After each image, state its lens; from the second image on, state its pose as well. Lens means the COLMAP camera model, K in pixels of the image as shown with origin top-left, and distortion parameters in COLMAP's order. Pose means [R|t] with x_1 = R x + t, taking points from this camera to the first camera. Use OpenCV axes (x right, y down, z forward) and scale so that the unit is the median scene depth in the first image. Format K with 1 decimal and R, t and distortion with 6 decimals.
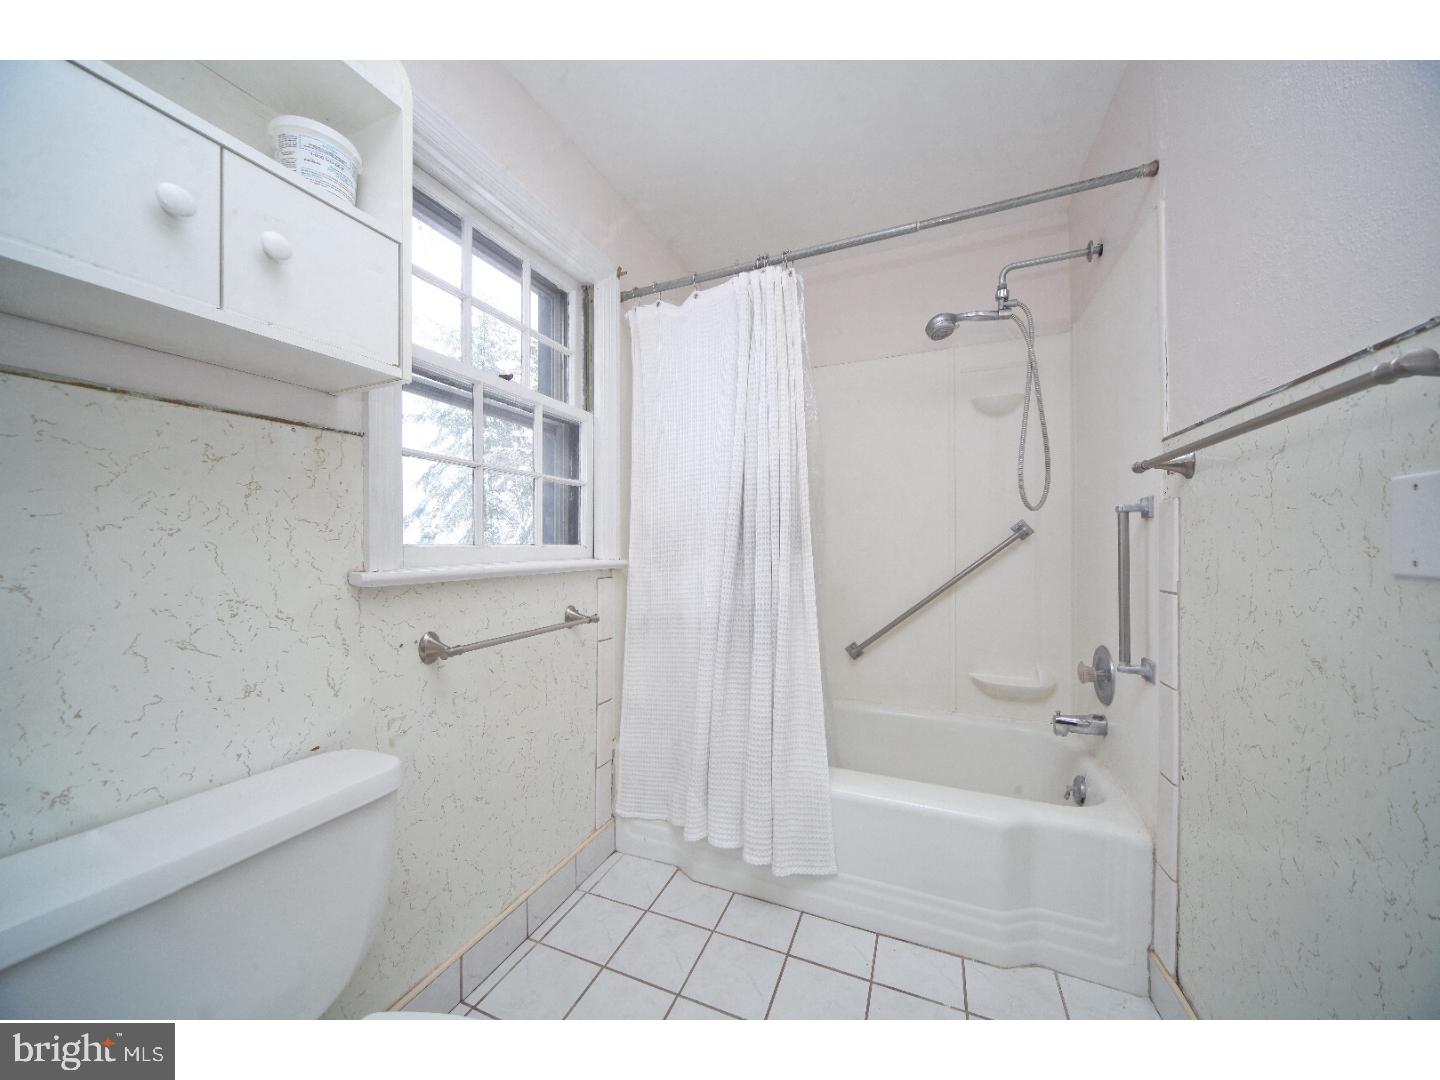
lens RADIAL K [[499.1, 0, 719.7], [0, 499.1, 543.2], [0, 0, 1]] dist [-0.009924, 0.000180]
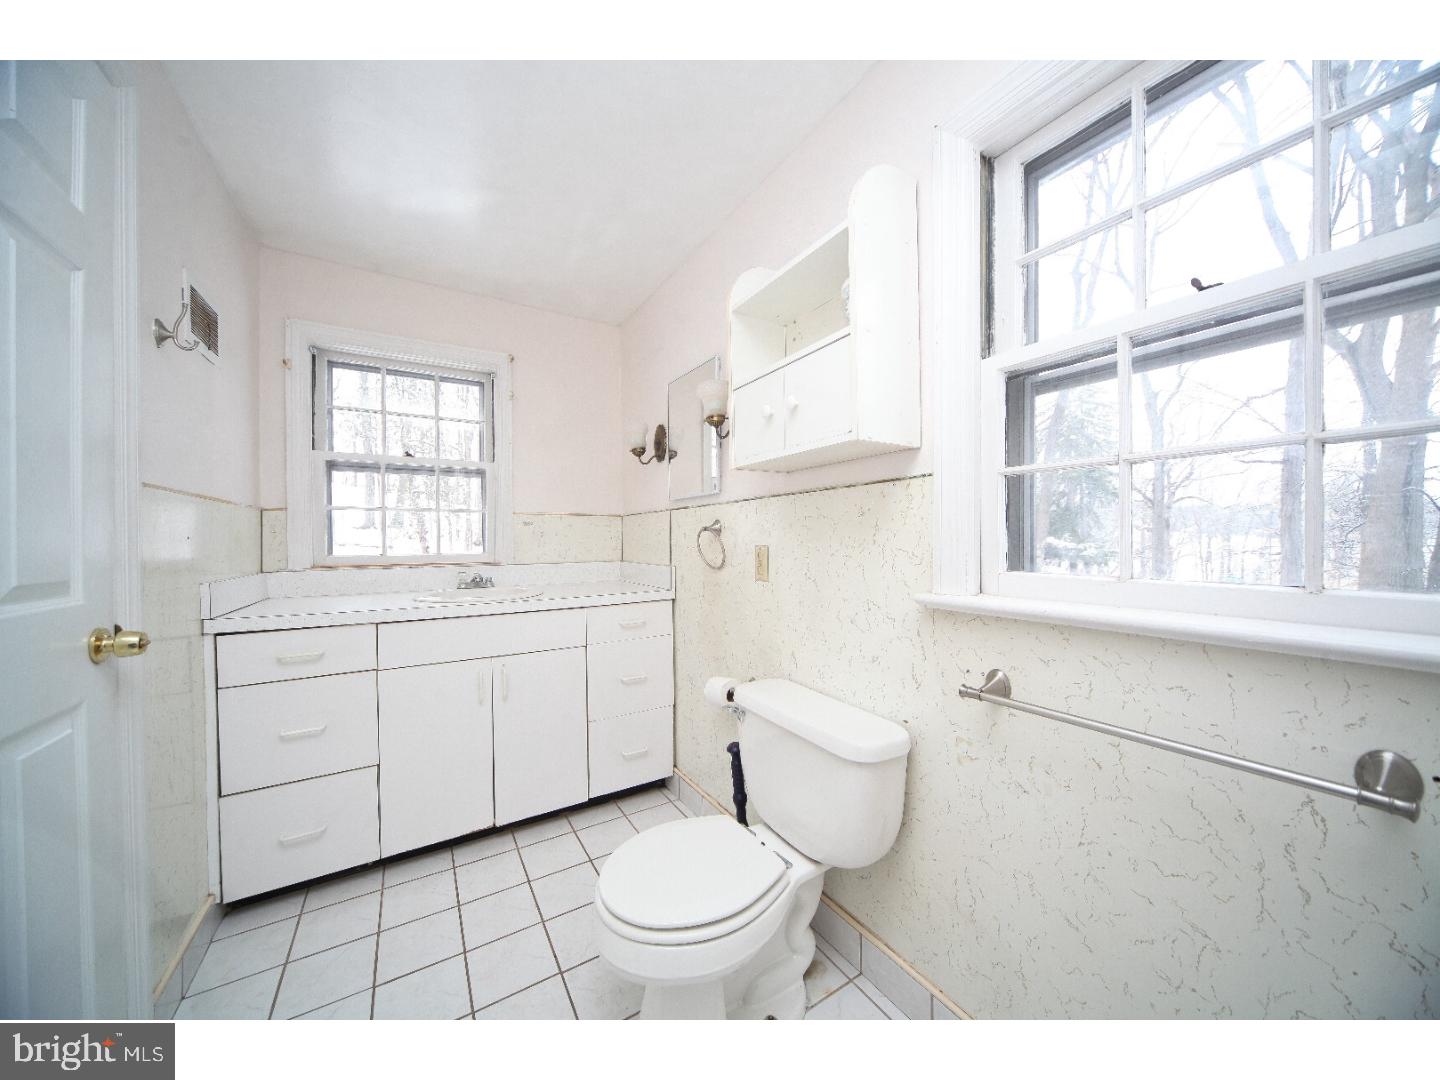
lens RADIAL K [[499.1, 0, 719.7], [0, 499.1, 543.2], [0, 0, 1]] dist [-0.009924, 0.000180]
pose [[-0.588876, 0.021993, -0.807924, 0.526652], [0.019104, 0.999729, 0.013290, -0.087790], [0.807998, -0.007608, -0.589137, 1.343498]]
